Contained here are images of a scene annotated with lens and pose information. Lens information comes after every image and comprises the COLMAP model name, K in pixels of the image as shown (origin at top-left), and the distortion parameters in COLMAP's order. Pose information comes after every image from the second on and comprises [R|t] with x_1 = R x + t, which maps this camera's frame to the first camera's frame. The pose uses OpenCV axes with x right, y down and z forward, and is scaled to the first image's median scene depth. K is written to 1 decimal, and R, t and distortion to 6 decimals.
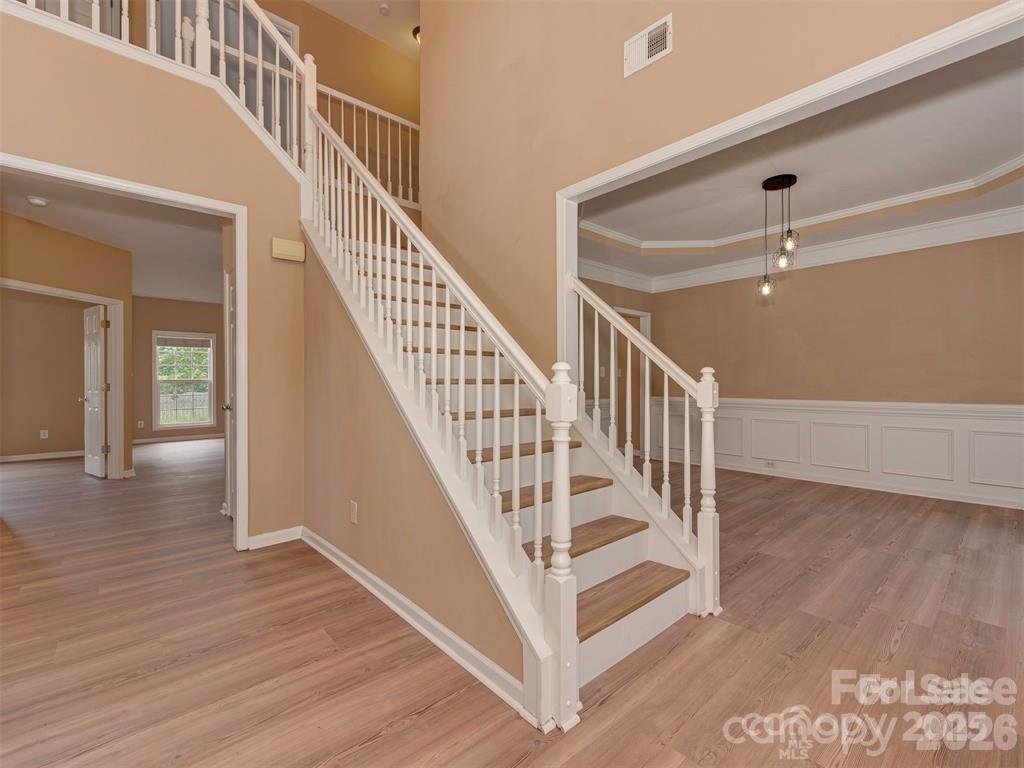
lens RADIAL K [[456.4, 0, 516.0], [0, 456.4, 382.0], [0, 0, 1]] dist [0.007444, -0.005897]
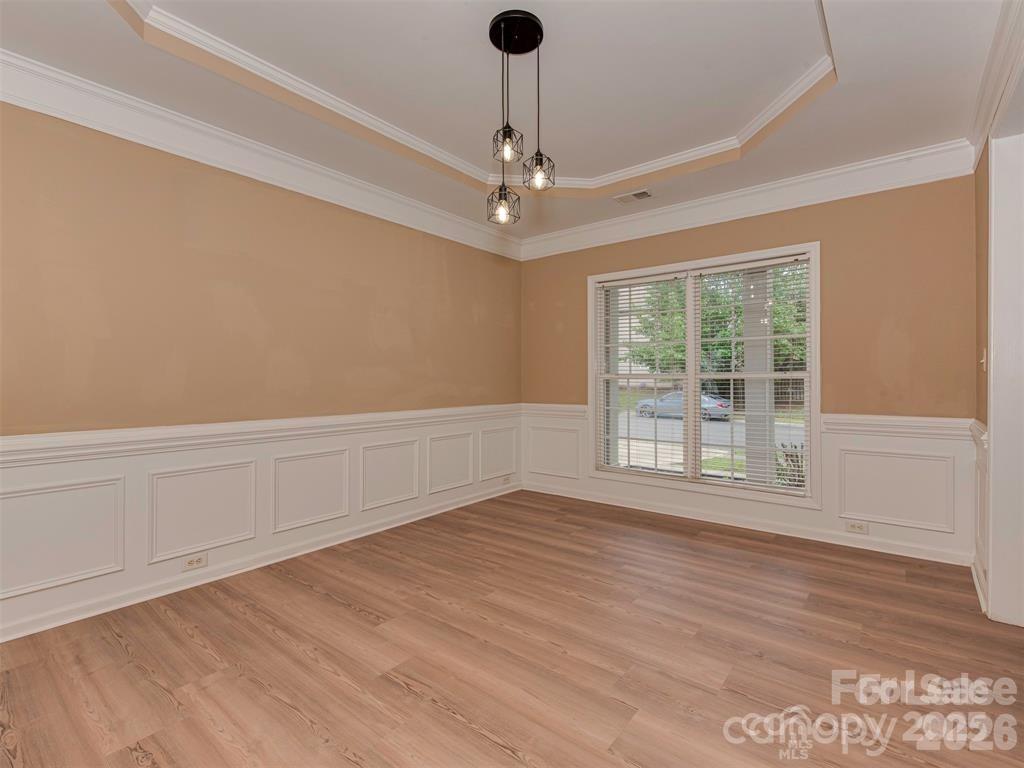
lens RADIAL K [[481.2, 0, 538.2], [0, 481.2, 381.0], [0, 0, 1]] dist [0.000806, -0.001306]
pose [[-0.188010, 0.006839, 0.982143, -0.008742], [0.009560, 0.999941, -0.005133, -0.005215], [-0.982121, 0.008424, -0.188064, 1.332292]]
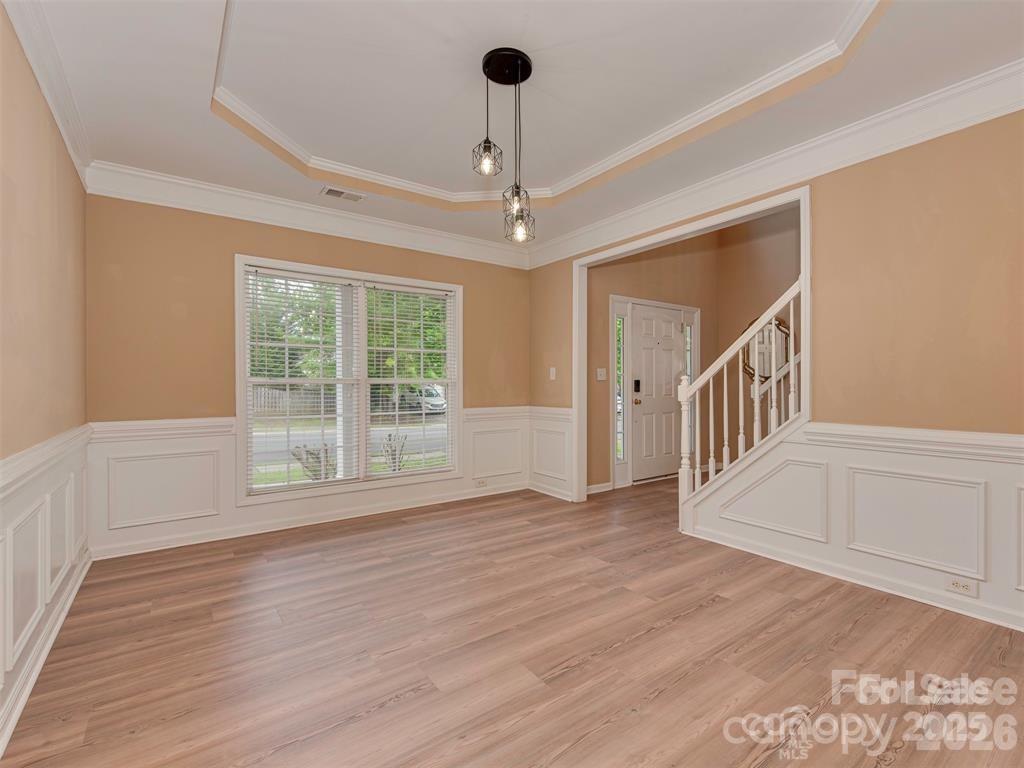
lens RADIAL K [[481.2, 0, 538.2], [0, 481.2, 381.0], [0, 0, 1]] dist [0.000806, -0.001306]
pose [[-0.996866, 0.012656, 0.078092, 0.597965], [0.012428, 0.999917, -0.003405, -0.009837], [-0.078129, -0.002424, -0.996940, 2.024234]]
